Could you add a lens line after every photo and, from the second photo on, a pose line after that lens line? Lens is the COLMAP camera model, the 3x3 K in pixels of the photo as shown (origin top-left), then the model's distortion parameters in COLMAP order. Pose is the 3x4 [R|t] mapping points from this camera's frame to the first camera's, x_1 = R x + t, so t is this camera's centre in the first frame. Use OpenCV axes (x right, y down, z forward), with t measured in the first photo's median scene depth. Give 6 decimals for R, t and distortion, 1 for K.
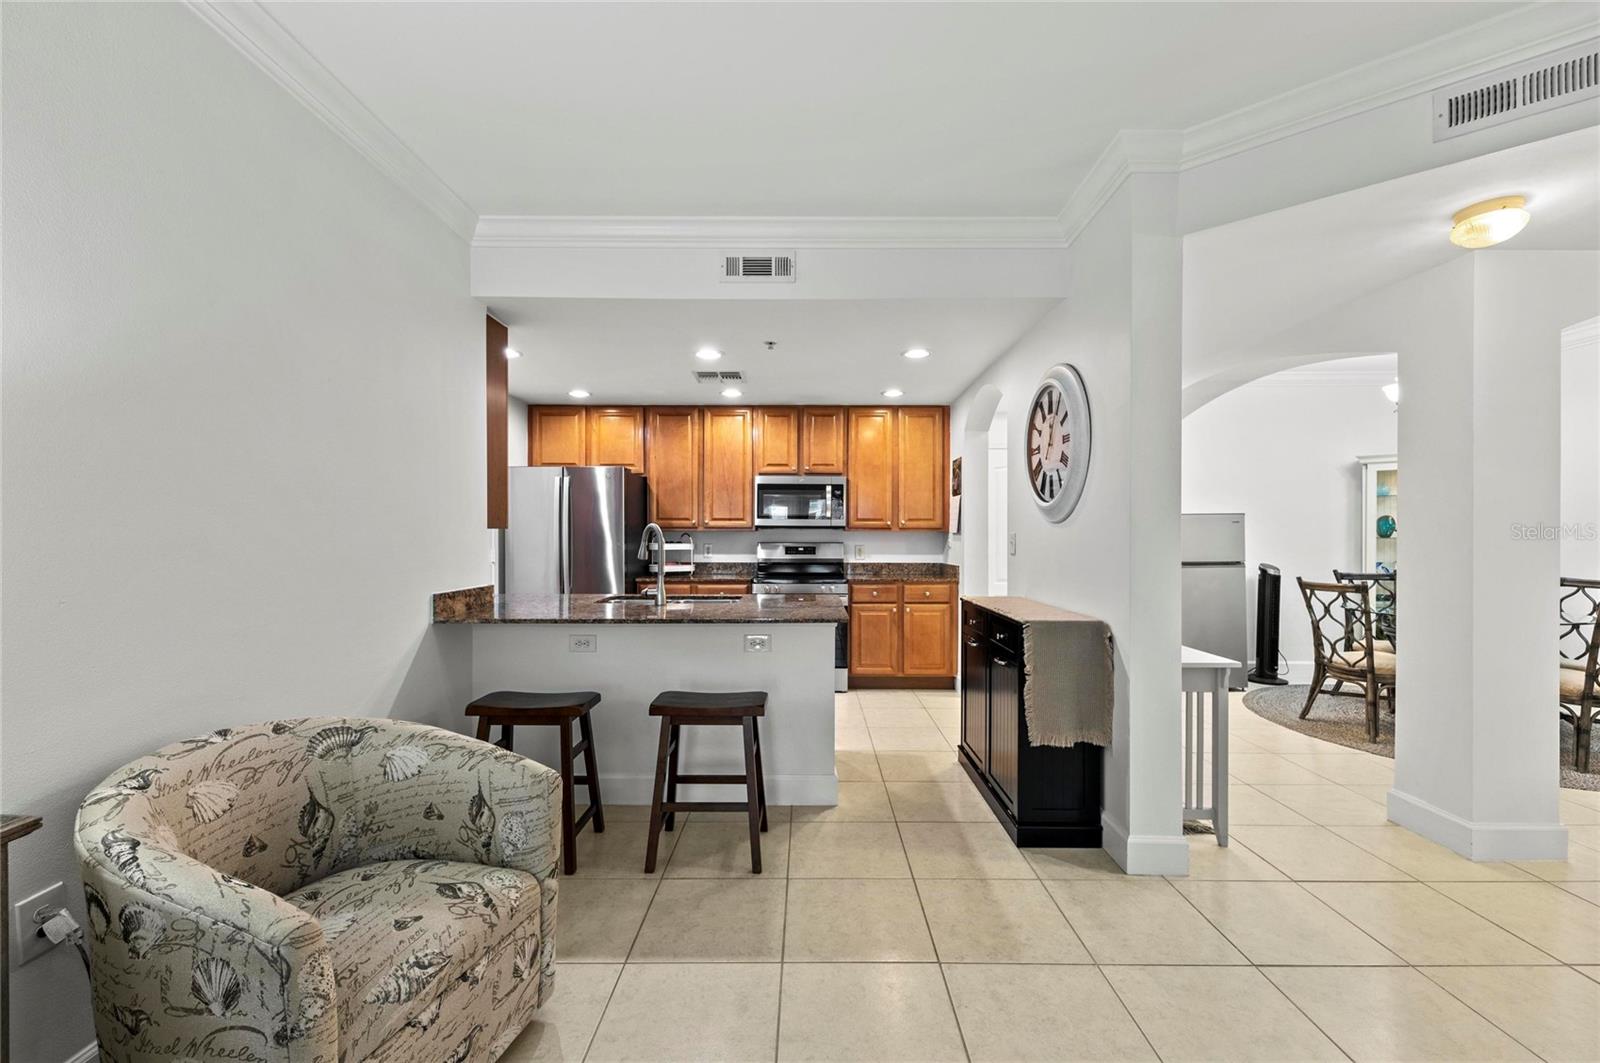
lens RADIAL K [[632.4, 0, 801.4], [0, 632.4, 537.2], [0, 0, 1]] dist [0.009890, -0.004327]
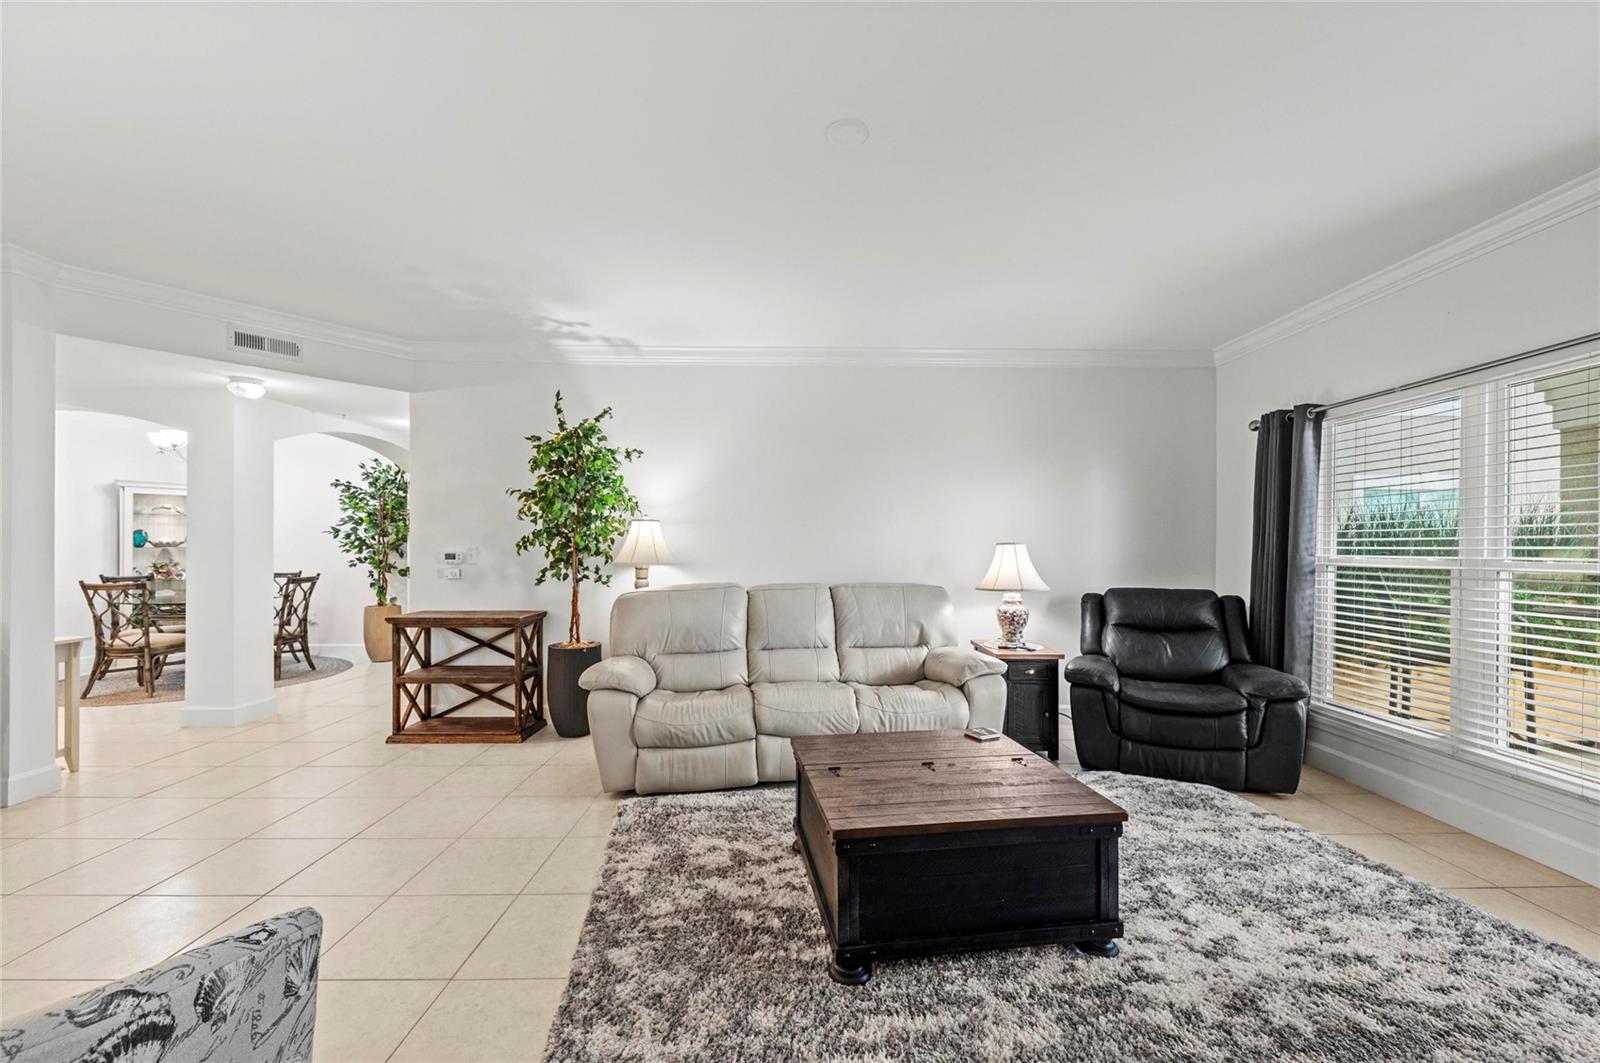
lens RADIAL K [[632.4, 0, 801.0], [0, 632.4, 550.8], [0, 0, 1]] dist [0.009890, -0.004327]
pose [[-0.033821, -0.006516, 0.999407, -0.390273], [-0.001936, 0.999977, 0.006454, -0.003511], [-0.999426, -0.001716, -0.033833, -0.267578]]
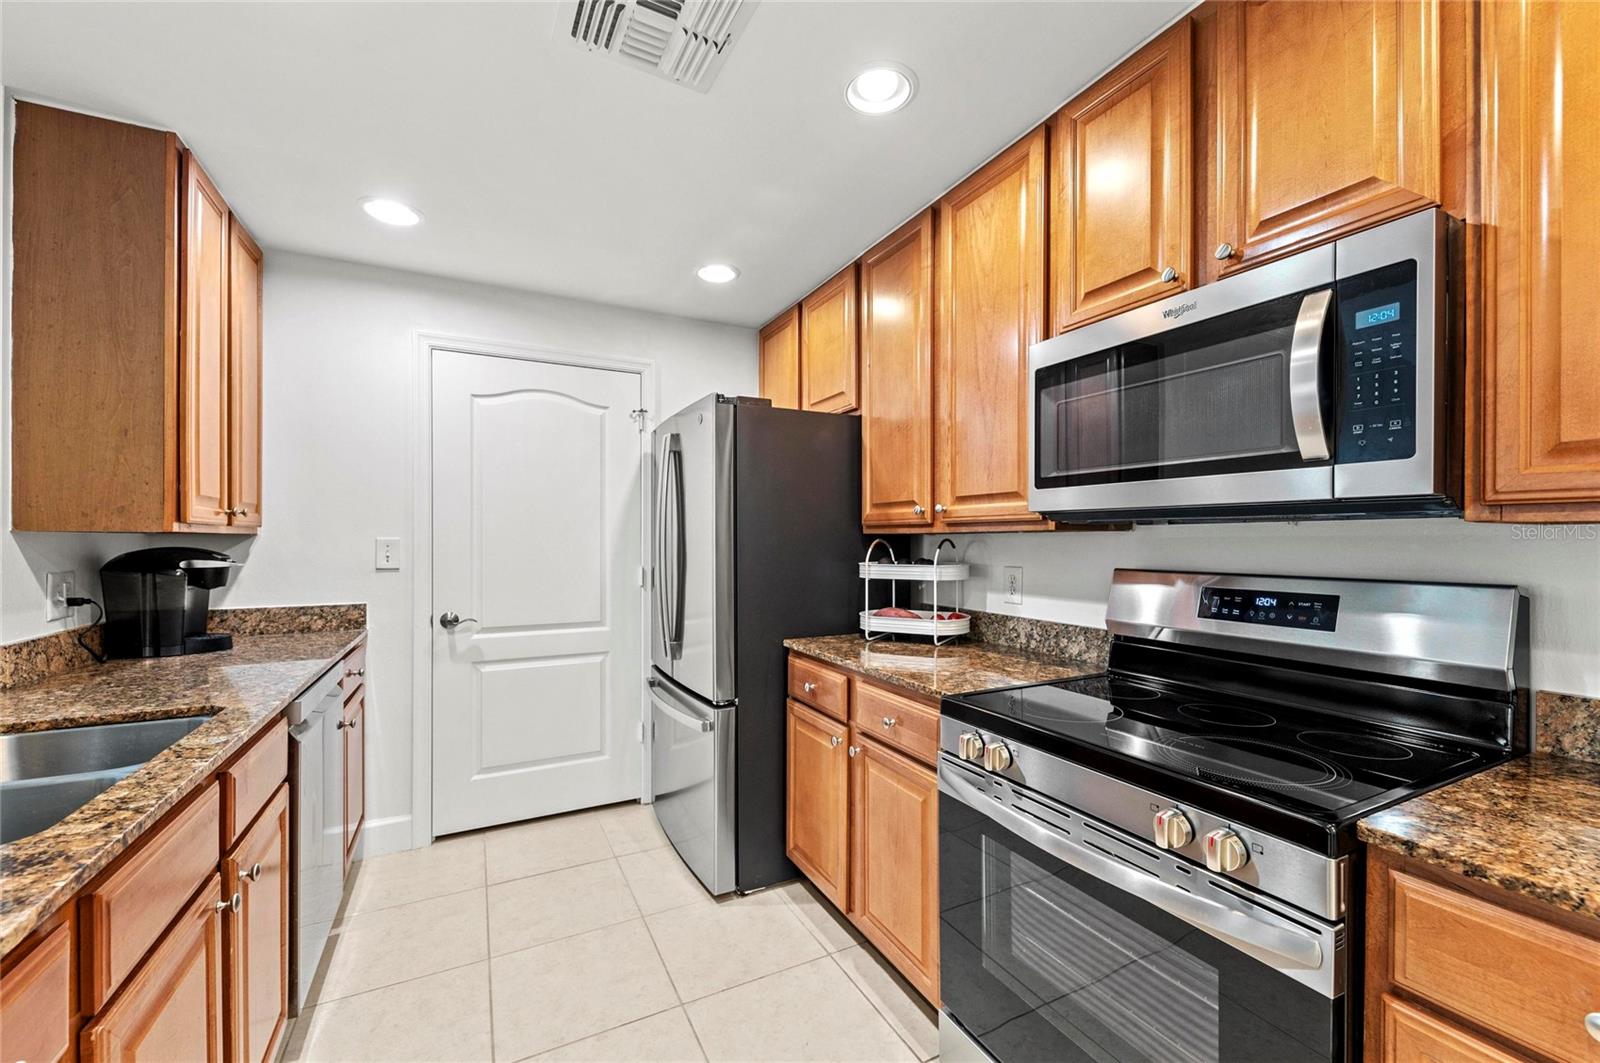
lens RADIAL K [[632.4, 0, 797.8], [0, 632.4, 528.3], [0, 0, 1]] dist [0.009890, -0.004327]
pose [[0.459750, -0.015444, -0.887914, 0.149070], [-0.005083, 0.999787, -0.020022, -0.004346], [0.888034, 0.013719, 0.459573, 0.794073]]
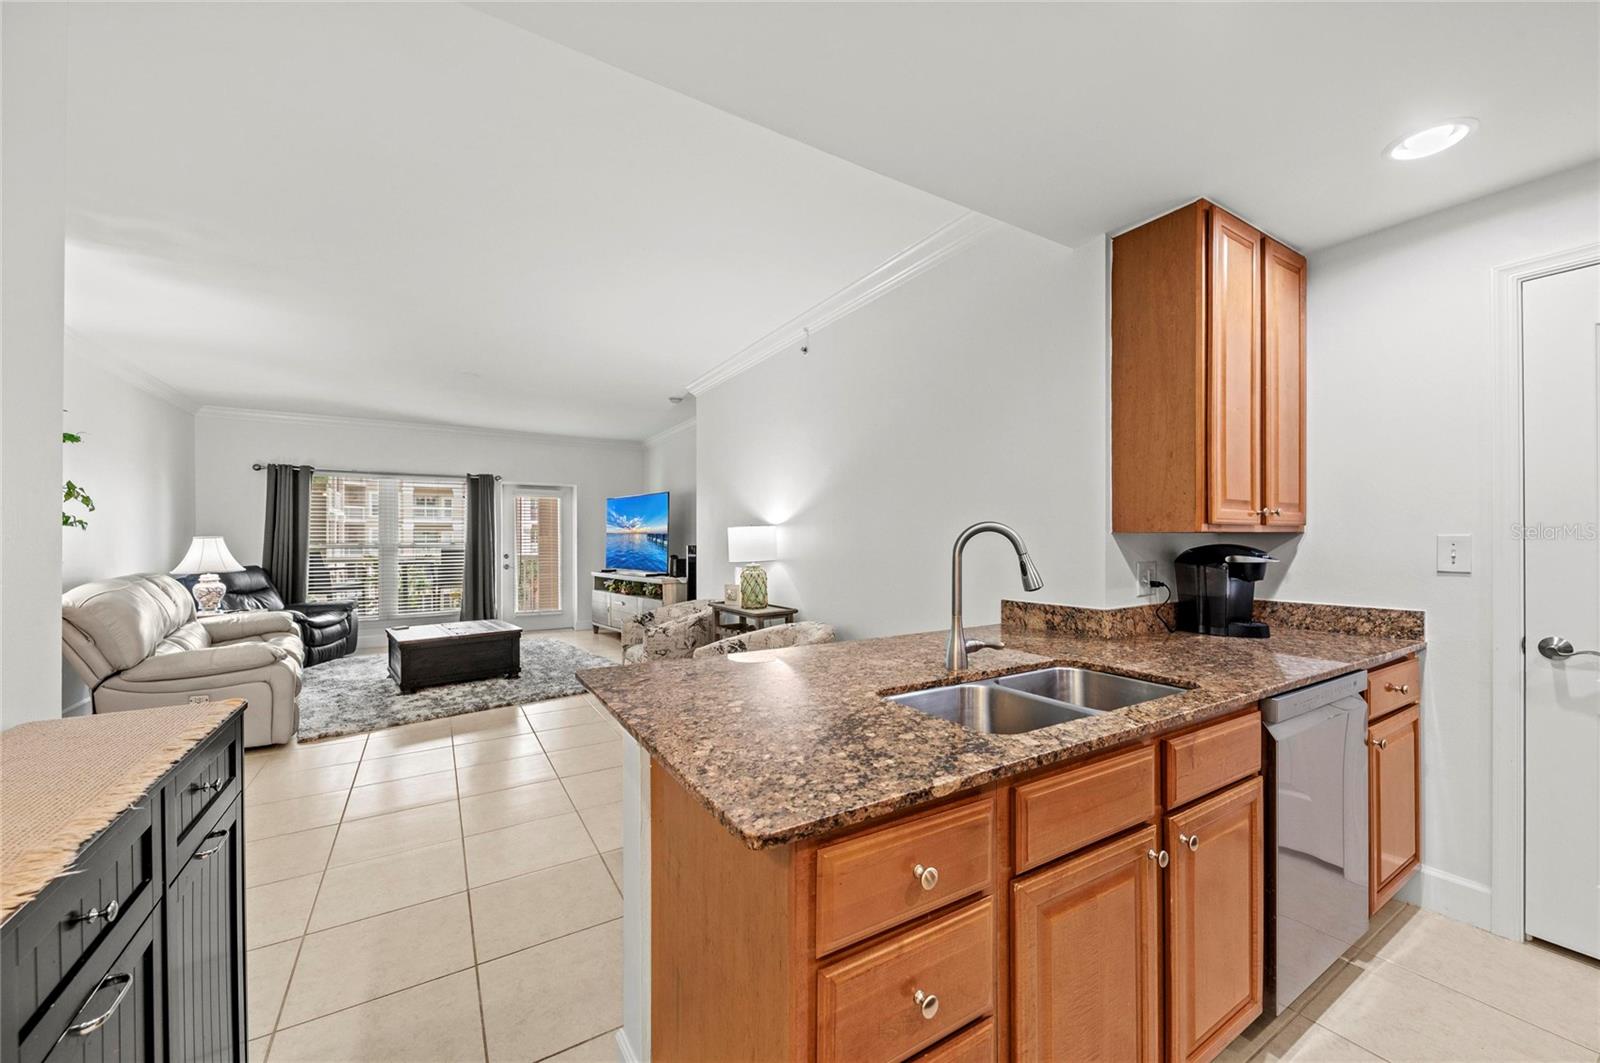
lens RADIAL K [[596.1, 0, 818.5], [0, 596.1, 537.1], [0, 0, 1]] dist [0.003678, -0.002178]
pose [[-0.840768, 0.002363, -0.541391, 0.076543], [0.003230, 0.999995, -0.000651, -0.004873], [0.541386, -0.002296, -0.840771, 0.878740]]
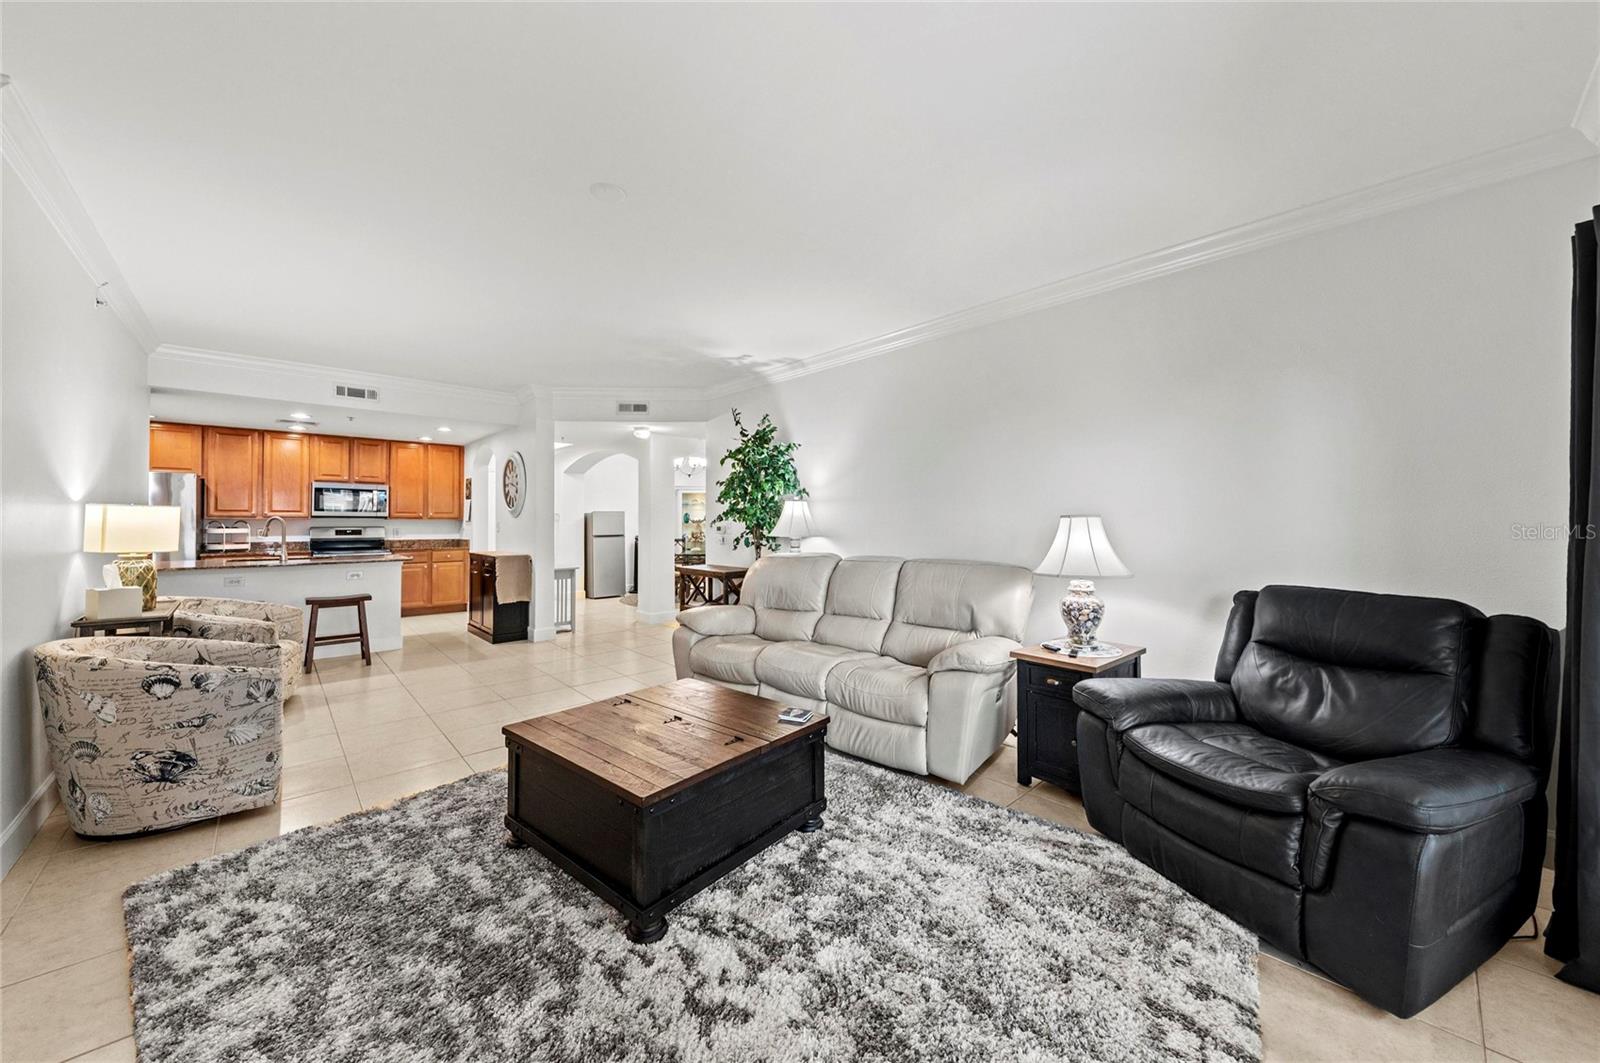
lens RADIAL K [[566.5, 0, 811.8], [0, 566.5, 519.7], [0, 0, 1]] dist [0.008198, -0.001376]
pose [[0.713743, 0.002699, 0.700402, -0.175477], [0.000980, 0.999988, -0.004852, -0.001595], [-0.700407, 0.004149, 0.713732, -0.777447]]
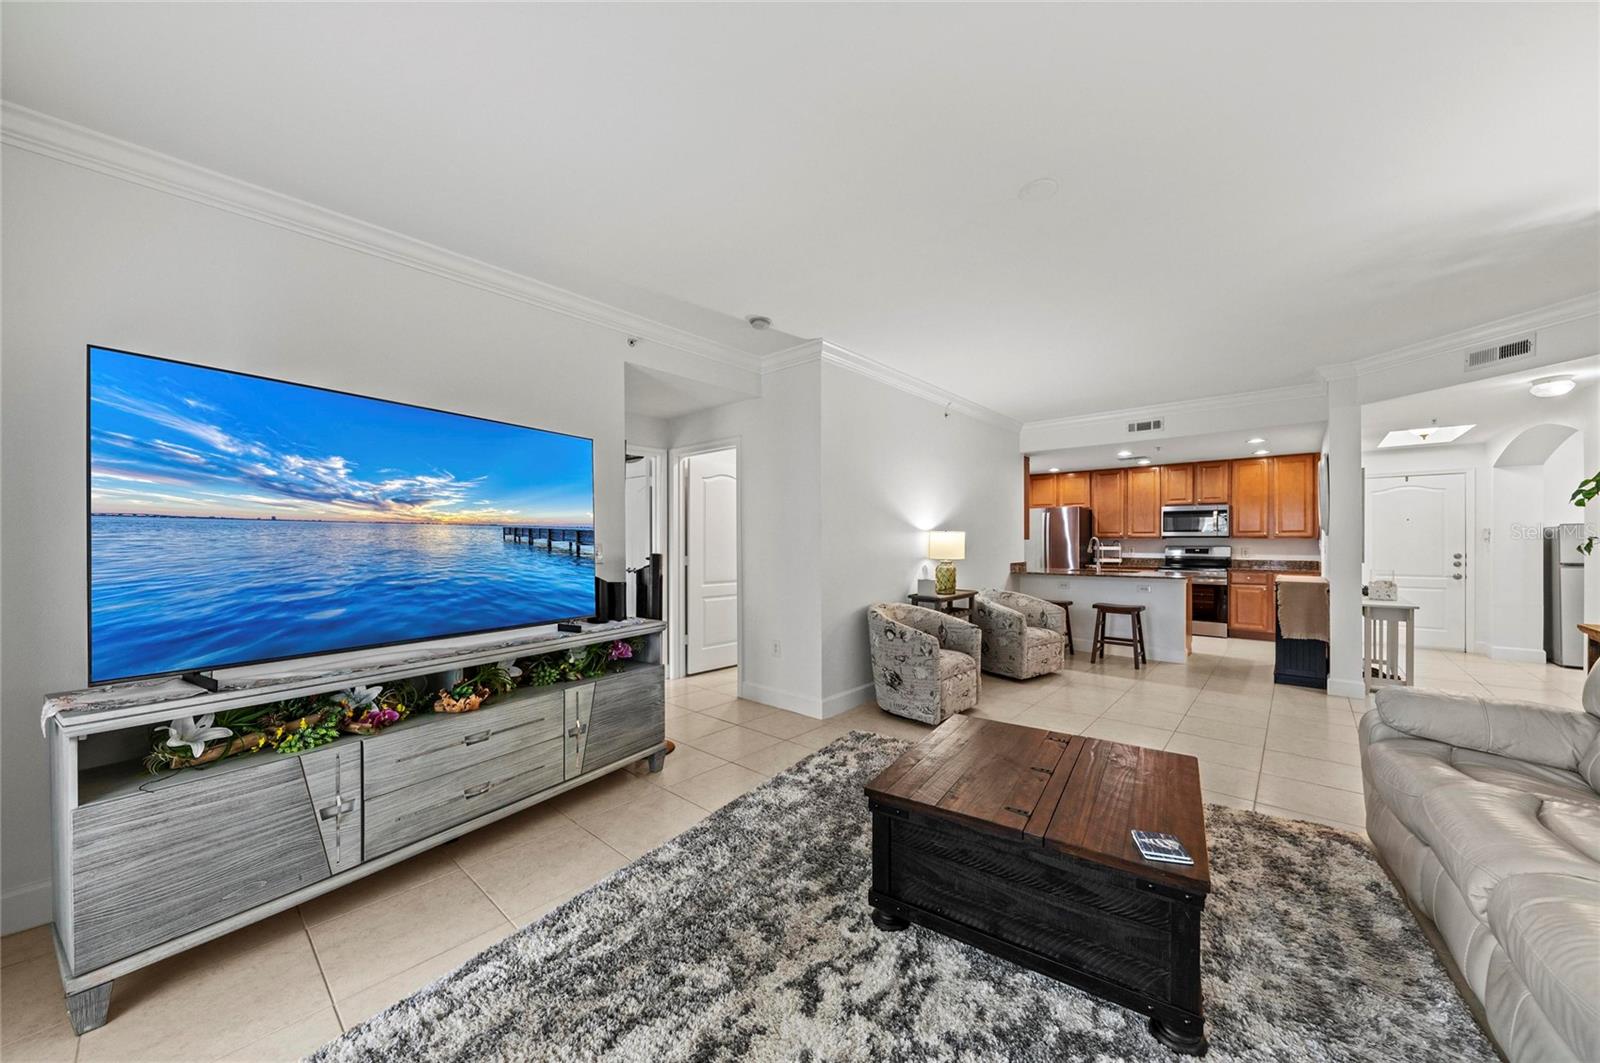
lens RADIAL K [[566.5, 0, 813.6], [0, 566.5, 540.4], [0, 0, 1]] dist [0.008198, -0.001376]
pose [[0.767352, -0.001187, -0.641225, 0.191504], [-0.000744, 0.999996, -0.002742, -0.001664], [0.641226, 0.002581, 0.767348, -0.779071]]
